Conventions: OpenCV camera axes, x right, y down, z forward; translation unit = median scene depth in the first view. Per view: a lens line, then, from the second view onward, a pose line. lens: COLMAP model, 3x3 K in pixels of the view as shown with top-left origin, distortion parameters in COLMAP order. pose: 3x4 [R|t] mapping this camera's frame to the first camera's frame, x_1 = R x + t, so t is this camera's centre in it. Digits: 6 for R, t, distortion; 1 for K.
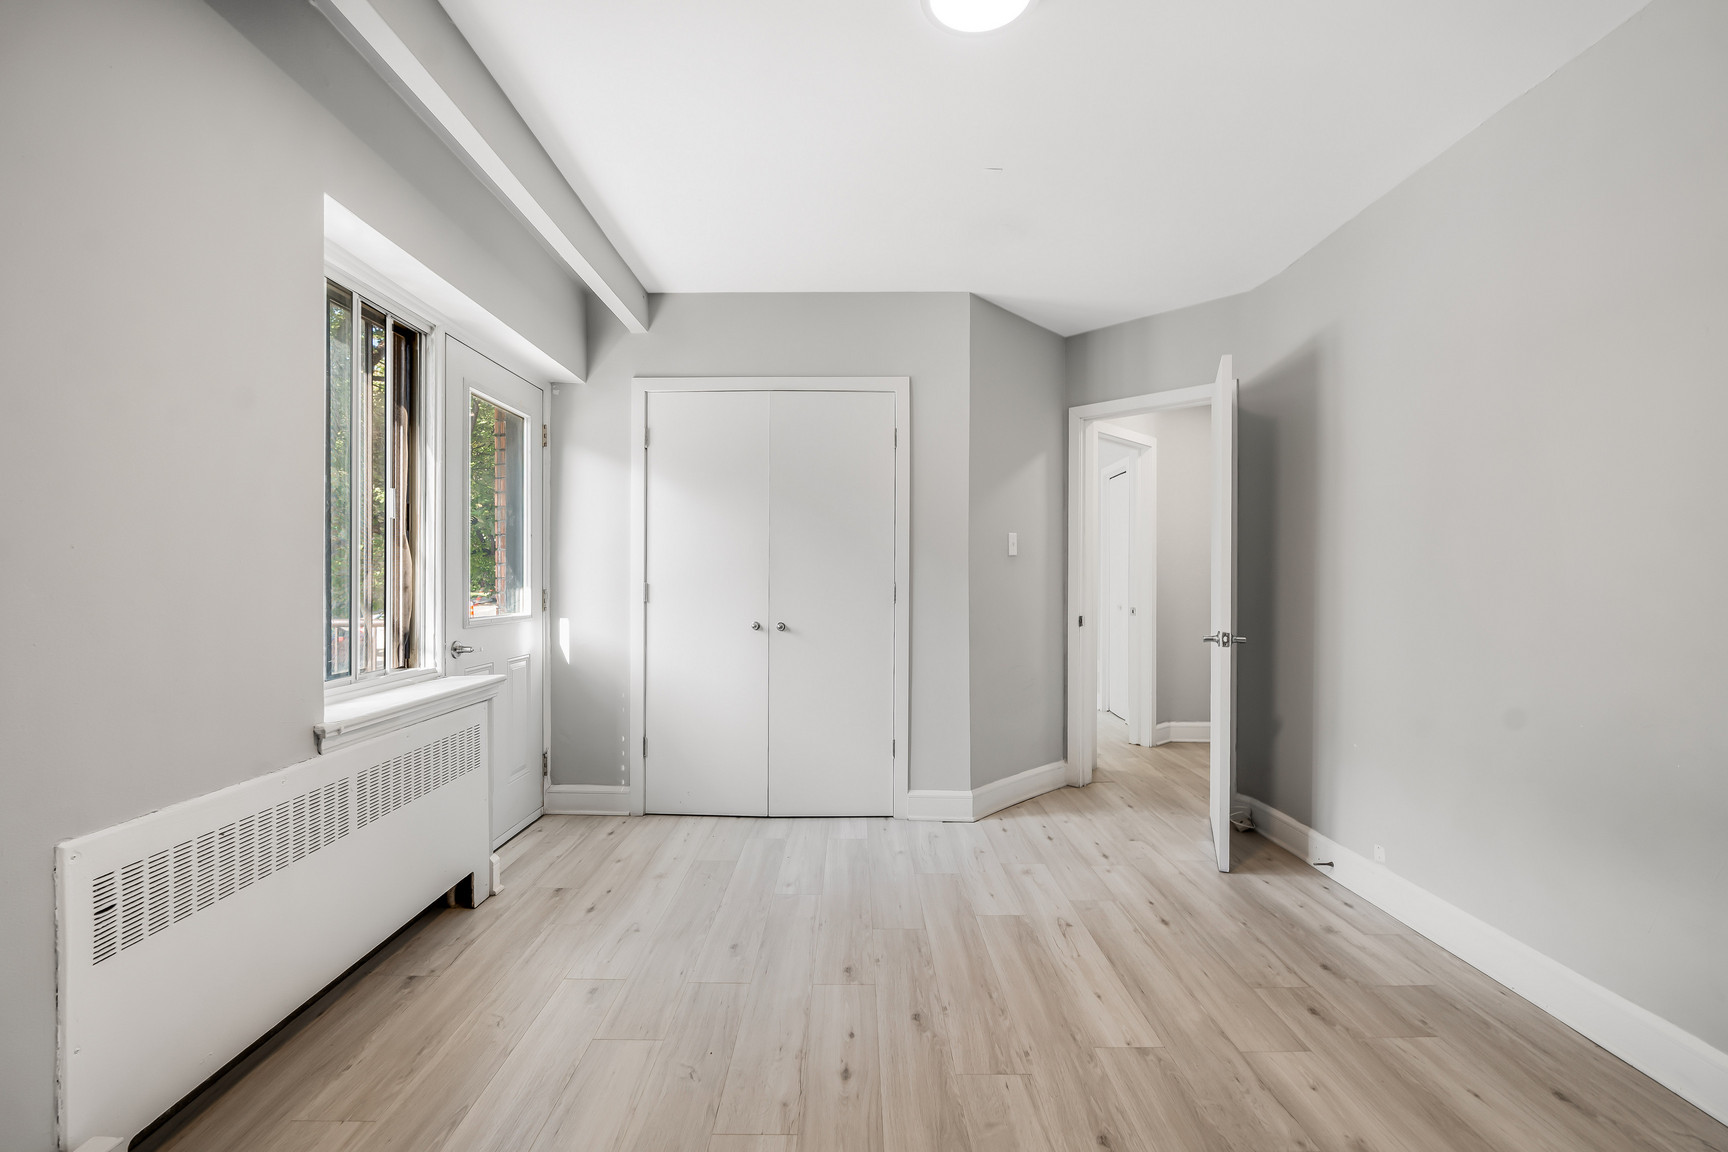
lens RADIAL K [[797.7, 0, 864.0], [0, 797.7, 576.0], [0, 0, 1]] dist [-0.002109, -0.000040]
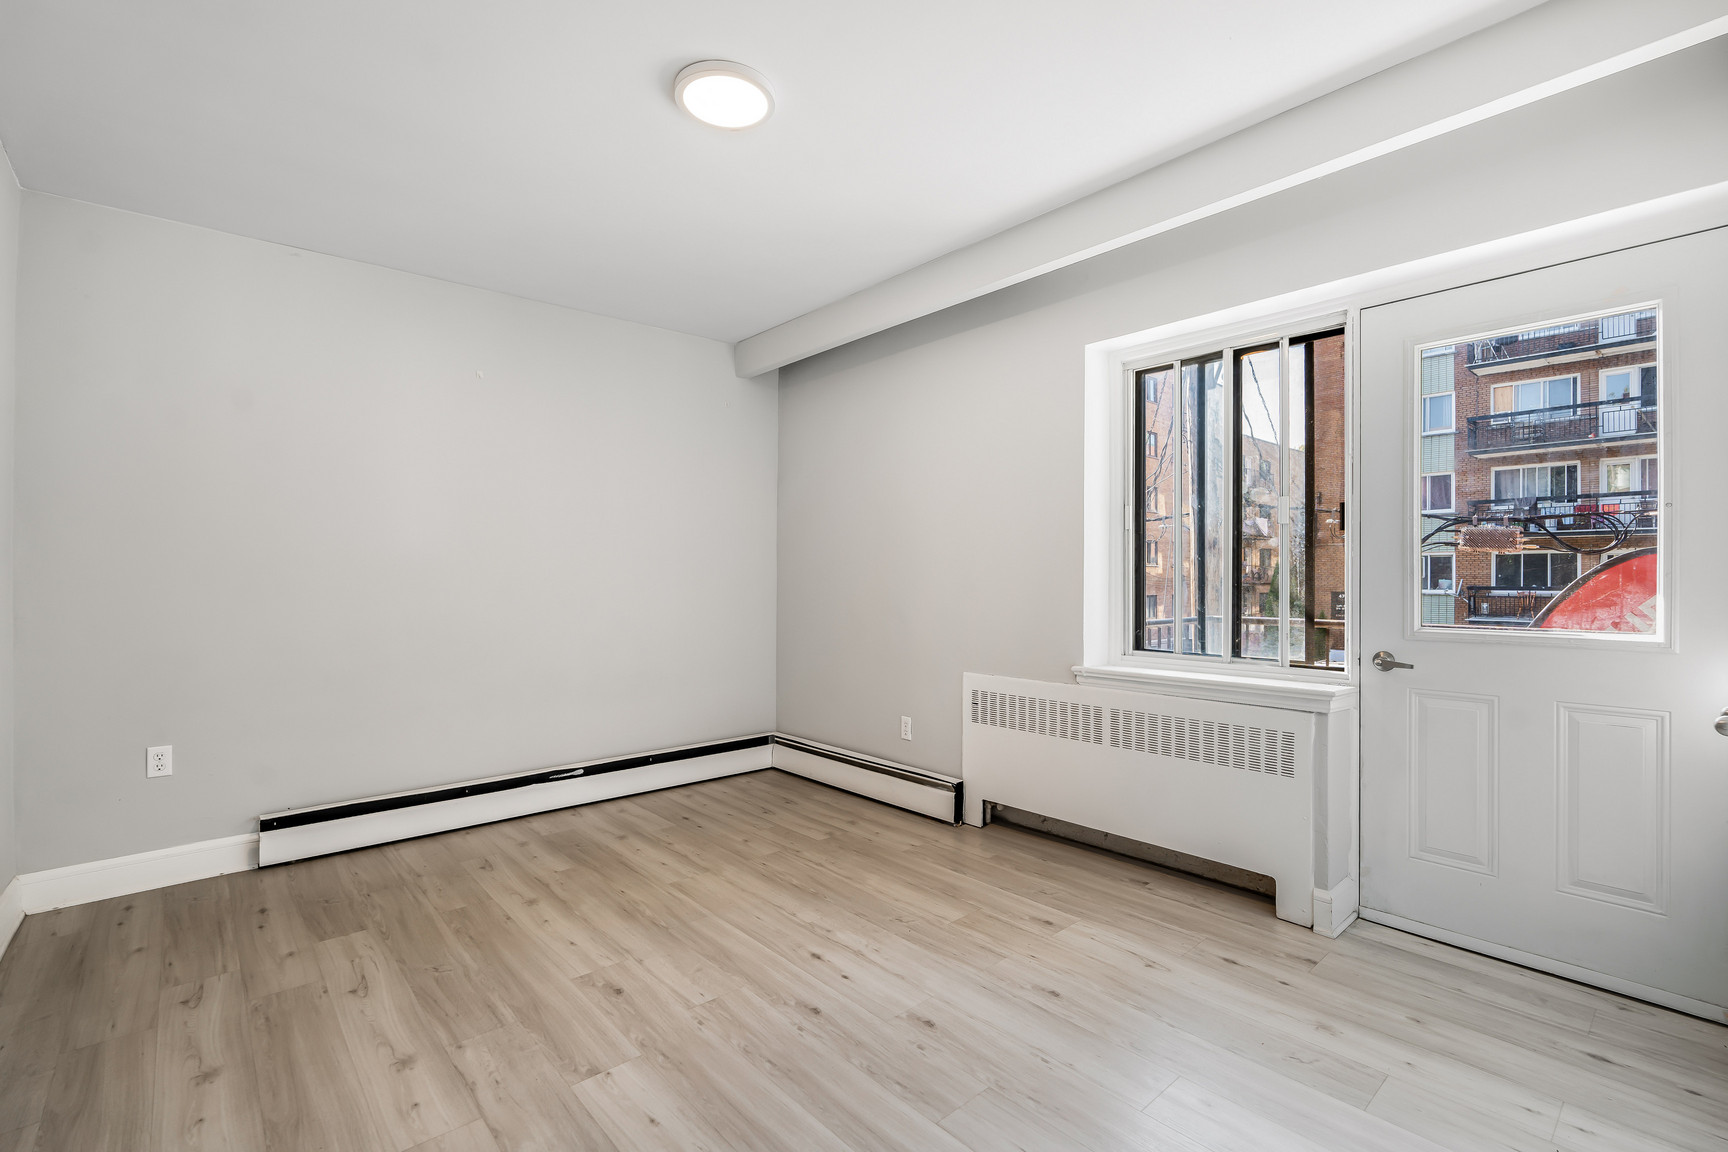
lens RADIAL K [[797.7, 0, 864.0], [0, 797.7, 576.0], [0, 0, 1]] dist [-0.002109, -0.000040]
pose [[-0.772919, -0.005455, -0.634481, 0.714340], [-0.000608, 0.999969, -0.007857, 0.010467], [0.634504, -0.005687, -0.772899, 1.965425]]
